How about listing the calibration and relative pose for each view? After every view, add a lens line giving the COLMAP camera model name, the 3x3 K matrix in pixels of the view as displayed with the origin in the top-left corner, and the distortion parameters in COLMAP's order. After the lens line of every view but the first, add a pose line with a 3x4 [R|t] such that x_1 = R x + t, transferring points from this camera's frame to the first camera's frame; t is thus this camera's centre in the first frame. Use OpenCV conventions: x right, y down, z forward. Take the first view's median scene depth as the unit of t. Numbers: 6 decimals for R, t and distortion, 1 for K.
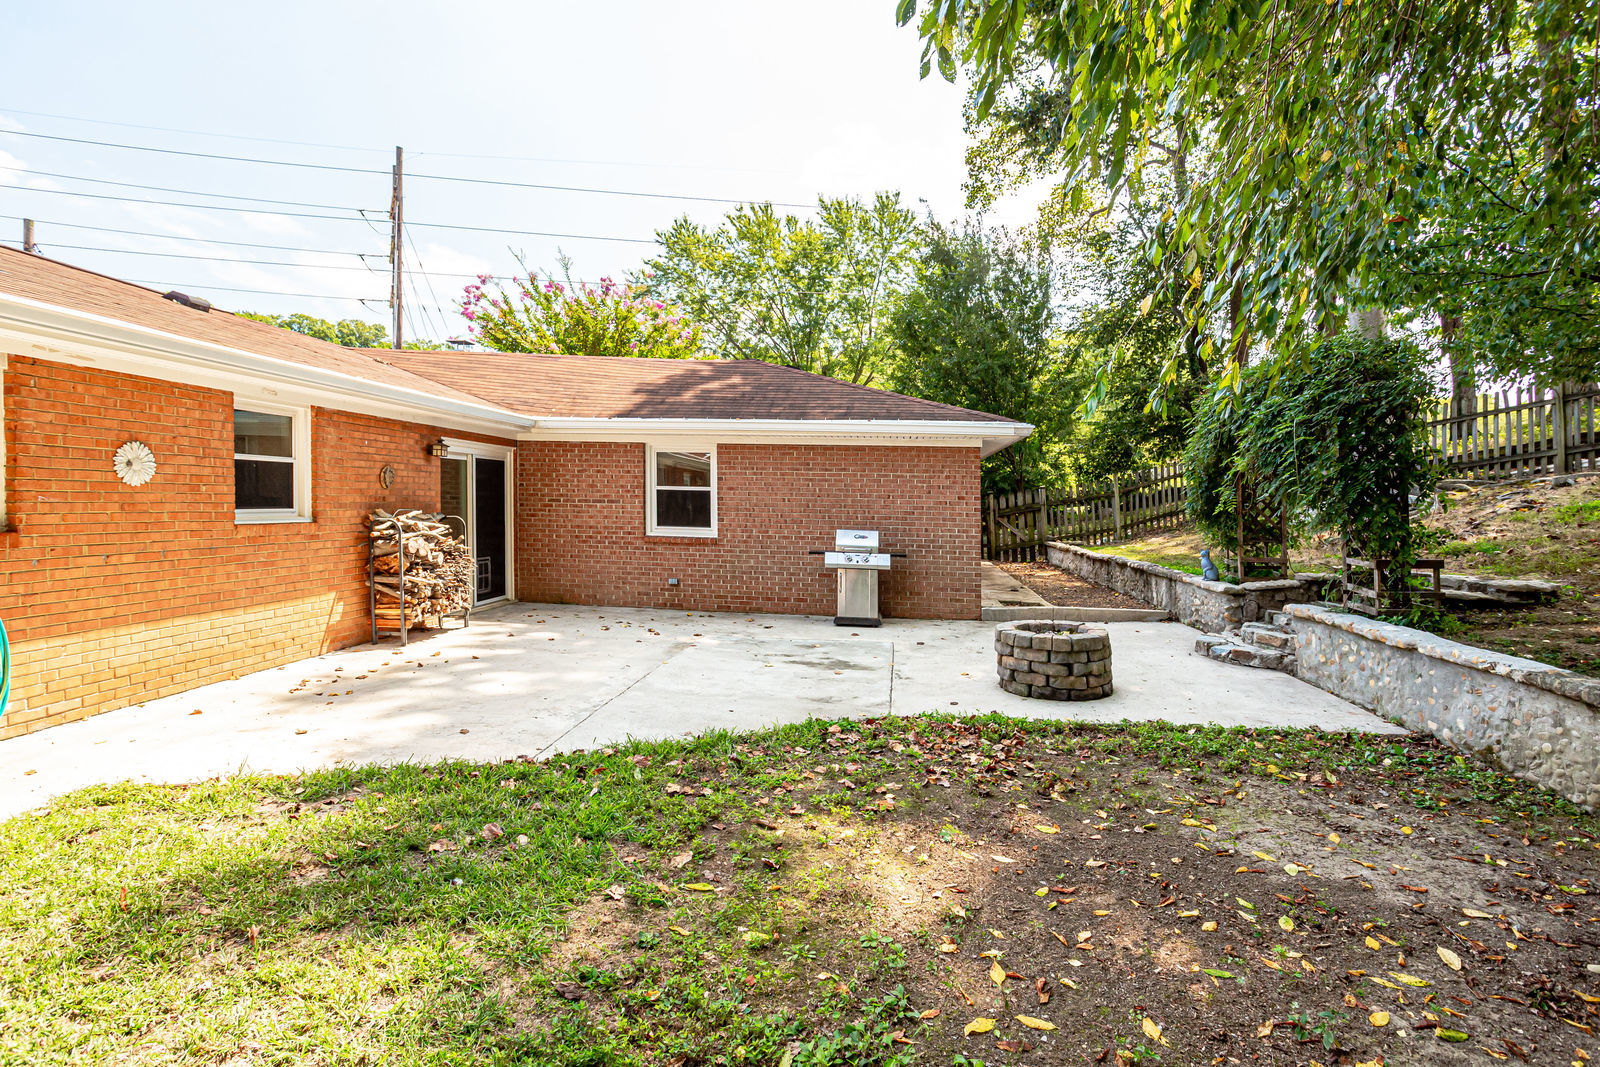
lens RADIAL K [[795.7, 0, 802.5], [0, 795.7, 544.9], [0, 0, 1]] dist [-0.019486, 0.003816]
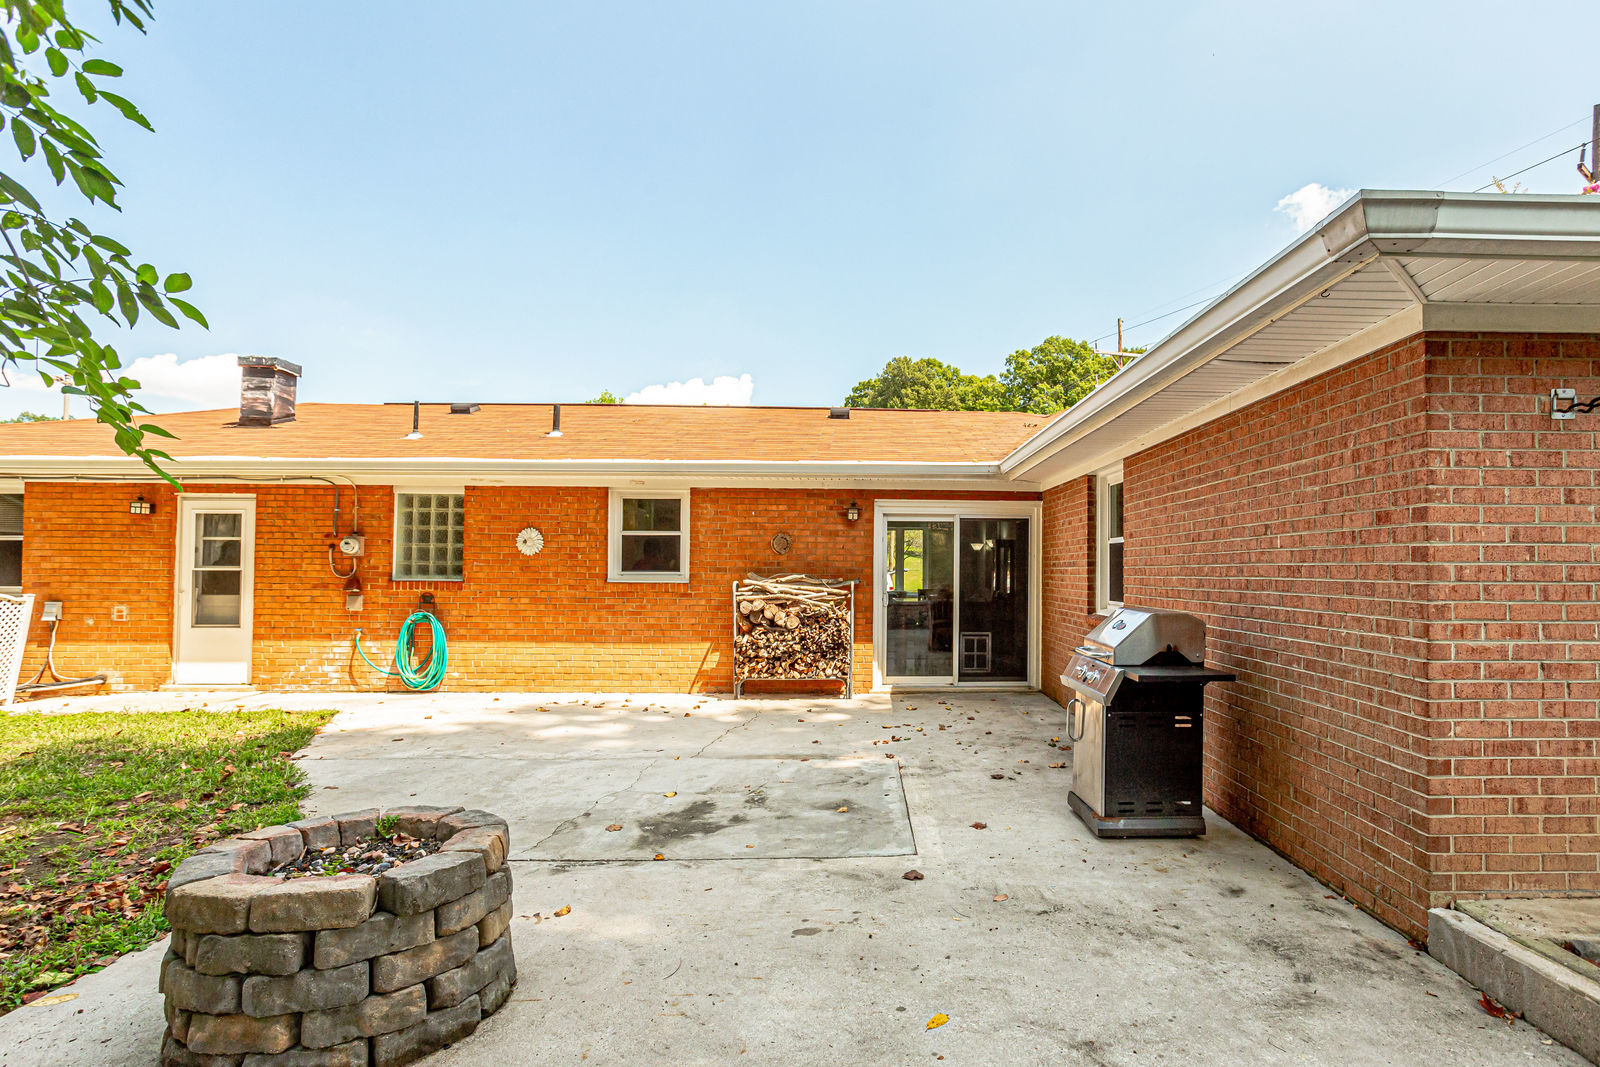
lens RADIAL K [[841.8, 0, 873.4], [0, 841.8, 562.8], [0, 0, 1]] dist [-0.028296, 0.004295]
pose [[0.139247, -0.030450, -0.989789, 0.657951], [-0.057232, 0.997609, -0.038742, -0.023814], [0.988602, 0.062042, 0.137171, 1.026548]]
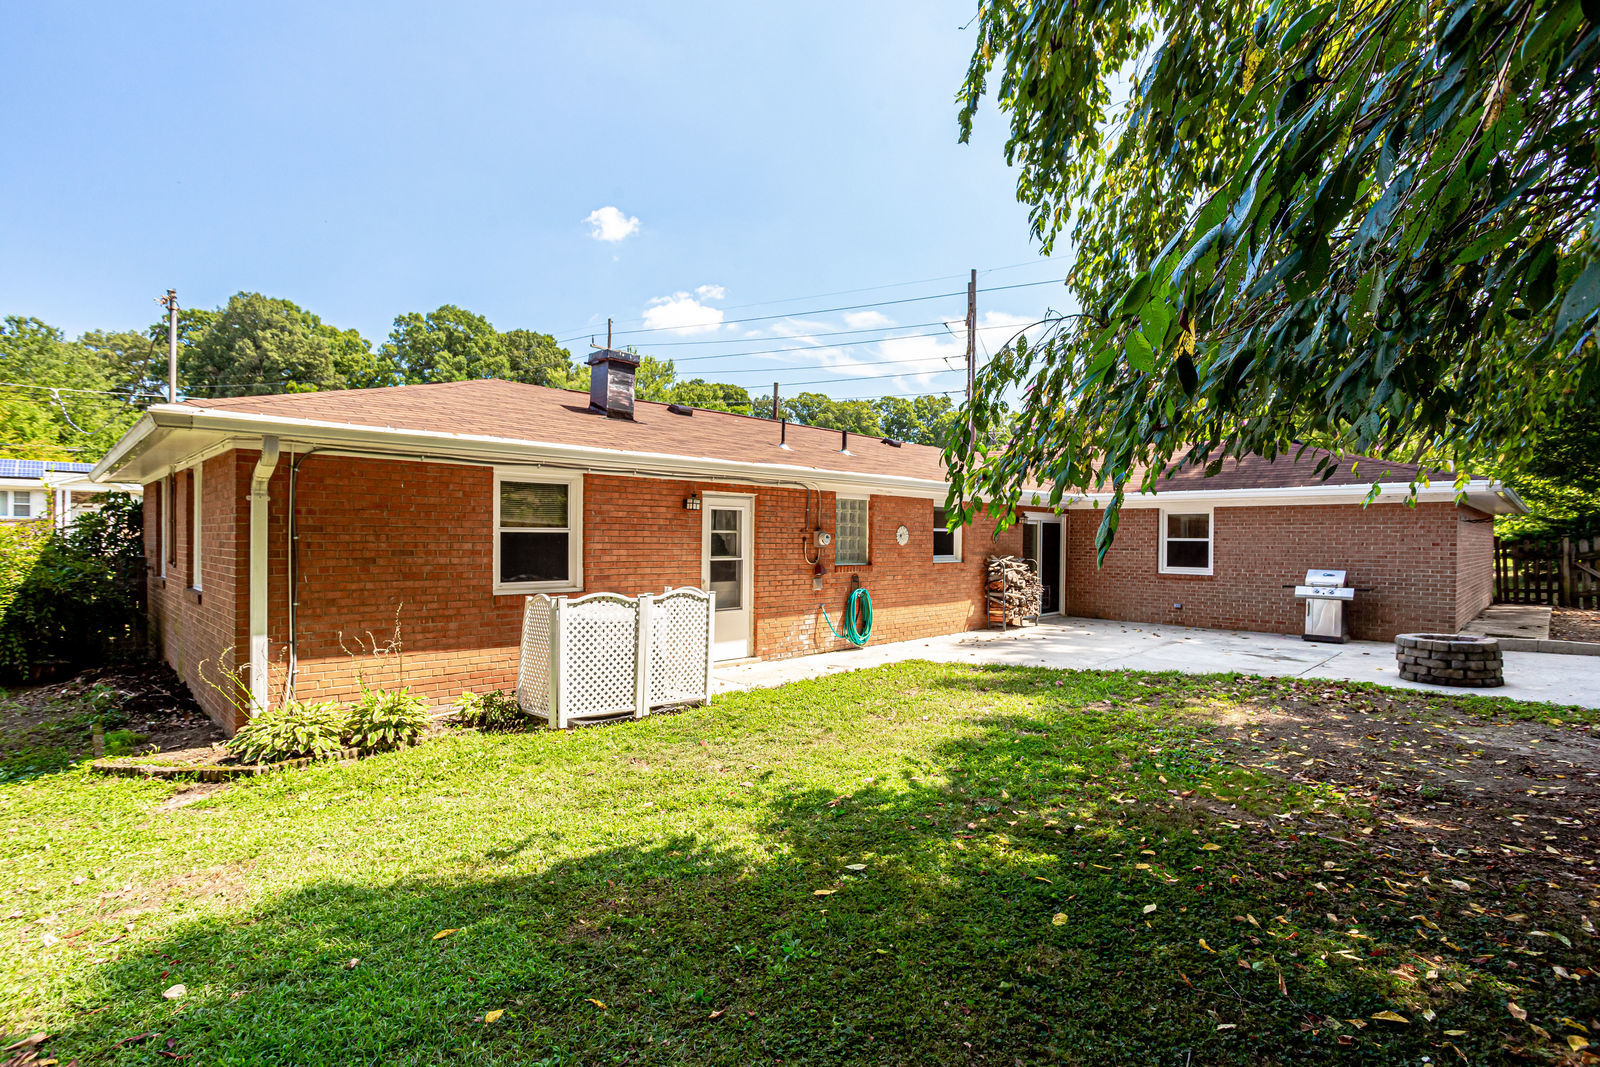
lens RADIAL K [[795.7, 0, 786.8], [0, 795.7, 572.2], [0, 0, 1]] dist [-0.019486, 0.003816]
pose [[0.779506, 0.009758, -0.626318, 0.234682], [-0.024136, 0.999604, -0.014465, 0.031105], [0.625929, 0.026393, 0.779433, -0.704792]]
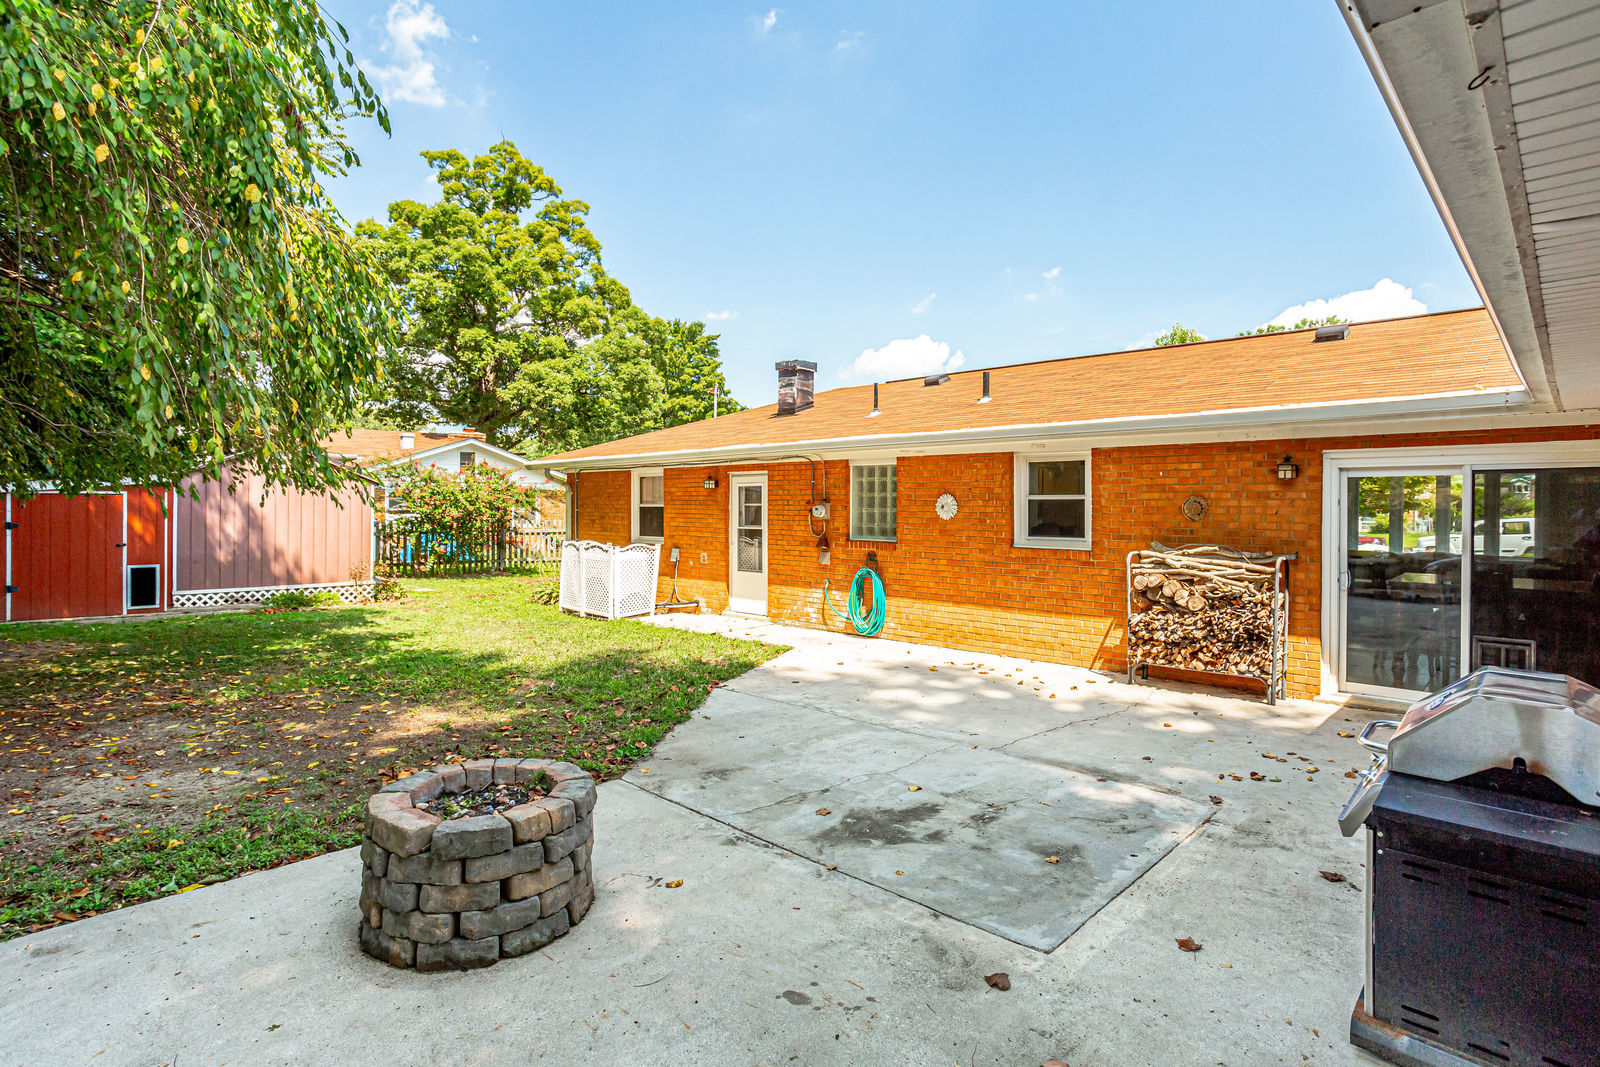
lens RADIAL K [[808.7, 0, 786.4], [0, 808.7, 520.1], [0, 0, 1]] dist [-0.031095, 0.004090]
pose [[-0.621797, -0.004636, -0.783164, 0.517222], [-0.055157, 0.997759, 0.037887, -0.085512], [0.781233, 0.066755, -0.620659, 1.277037]]
